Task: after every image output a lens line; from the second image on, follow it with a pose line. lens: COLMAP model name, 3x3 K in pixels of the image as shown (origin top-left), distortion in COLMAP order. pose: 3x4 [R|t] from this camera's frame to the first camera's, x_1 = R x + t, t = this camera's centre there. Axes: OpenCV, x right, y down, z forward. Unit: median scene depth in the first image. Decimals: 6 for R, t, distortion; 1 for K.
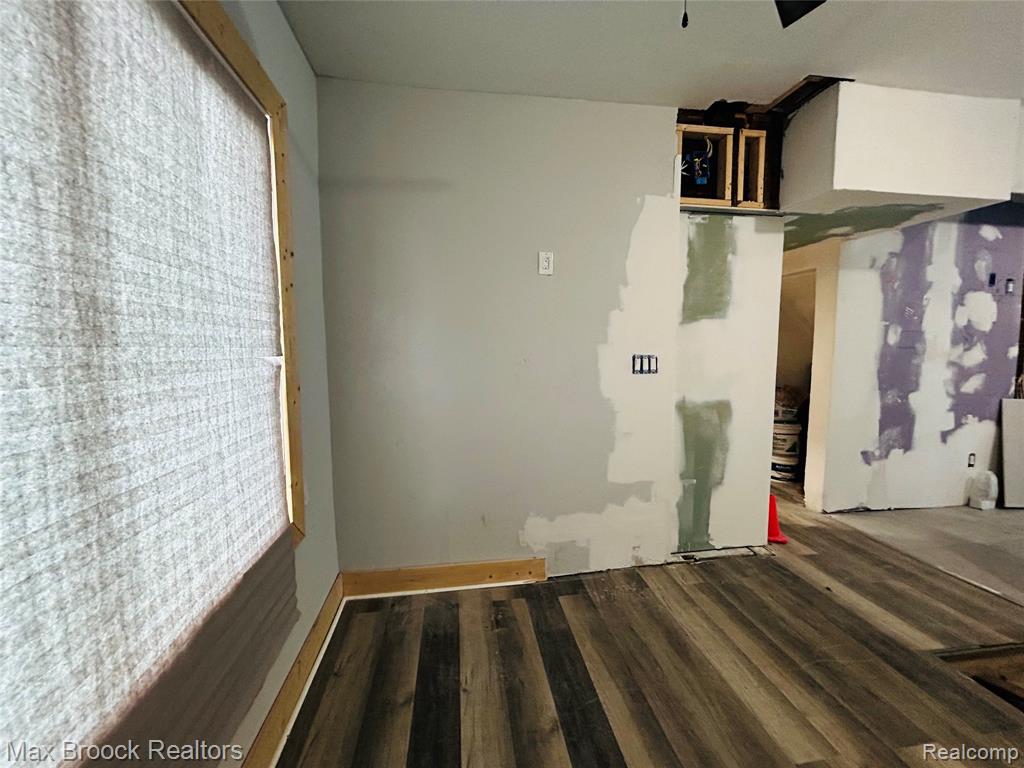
lens RADIAL K [[412.5, 0, 514.0], [0, 412.5, 382.4], [0, 0, 1]] dist [-0.000867, 0.000203]
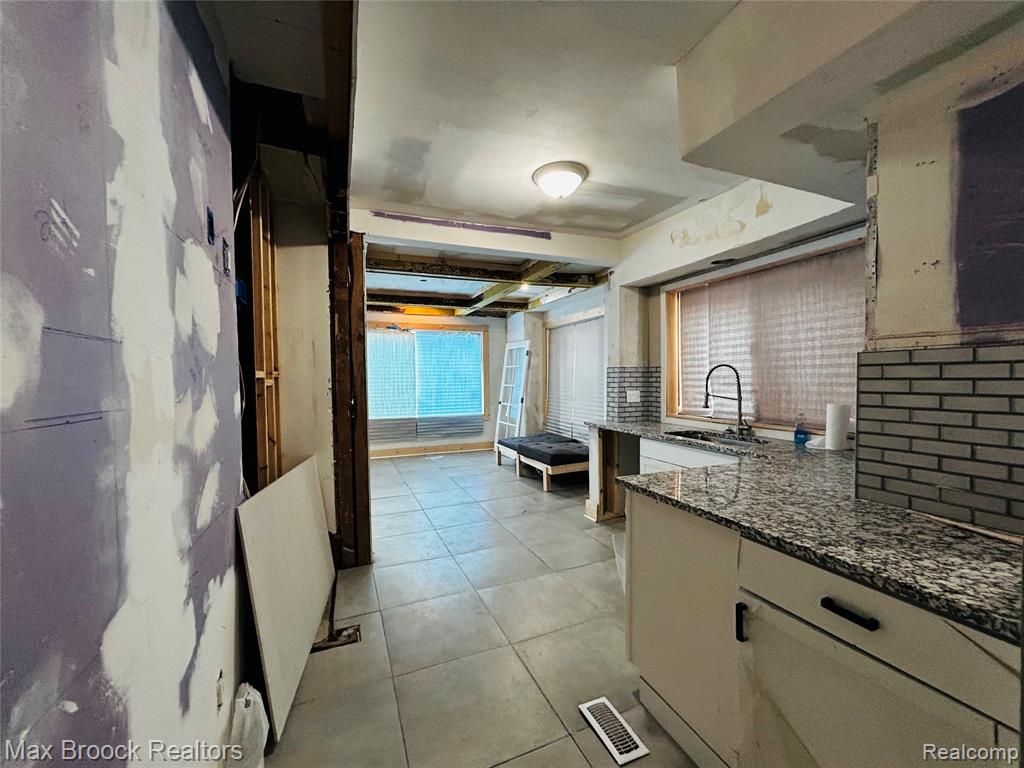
lens RADIAL K [[412.5, 0, 513.5], [0, 412.5, 384.0], [0, 0, 1]] dist [-0.000867, 0.000203]
pose [[-0.245443, -0.014712, 0.969299, 0.716574], [0.093032, 0.994912, 0.038658, -0.088518], [-0.964937, 0.099664, -0.242825, 0.846894]]
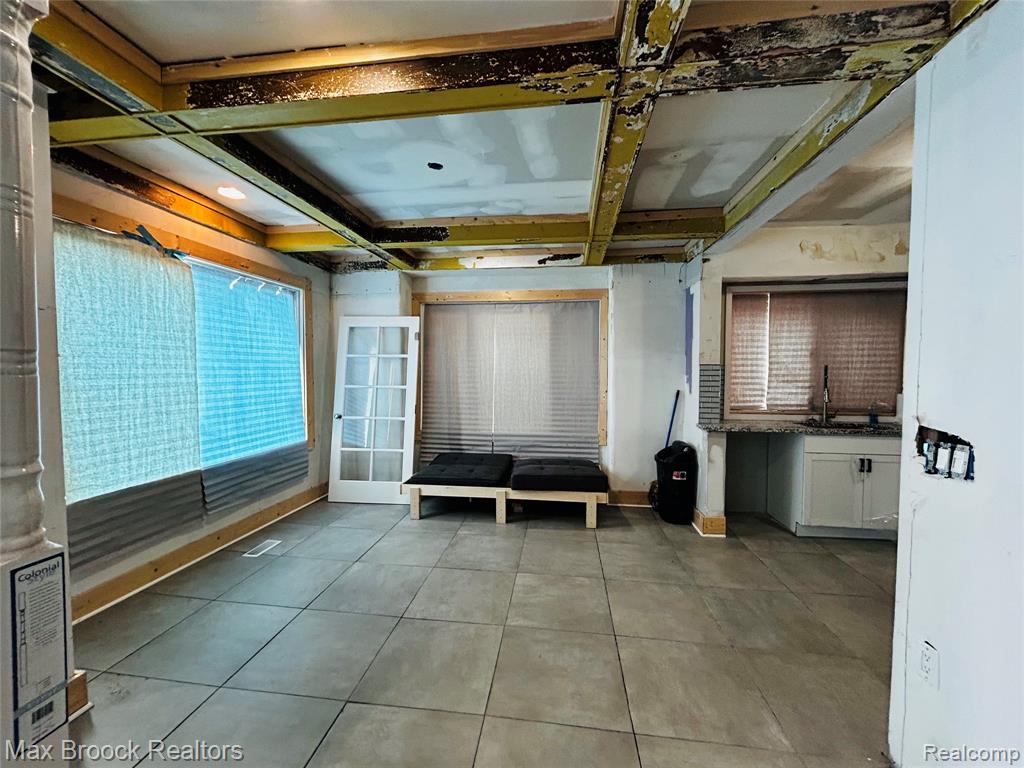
lens RADIAL K [[412.5, 0, 513.1], [0, 412.5, 383.3], [0, 0, 1]] dist [-0.000867, 0.000203]
pose [[-0.960704, -0.011520, 0.277334, 2.039435], [0.022000, 0.992835, 0.117453, -0.156460], [-0.276700, 0.118939, -0.953567, 1.487495]]
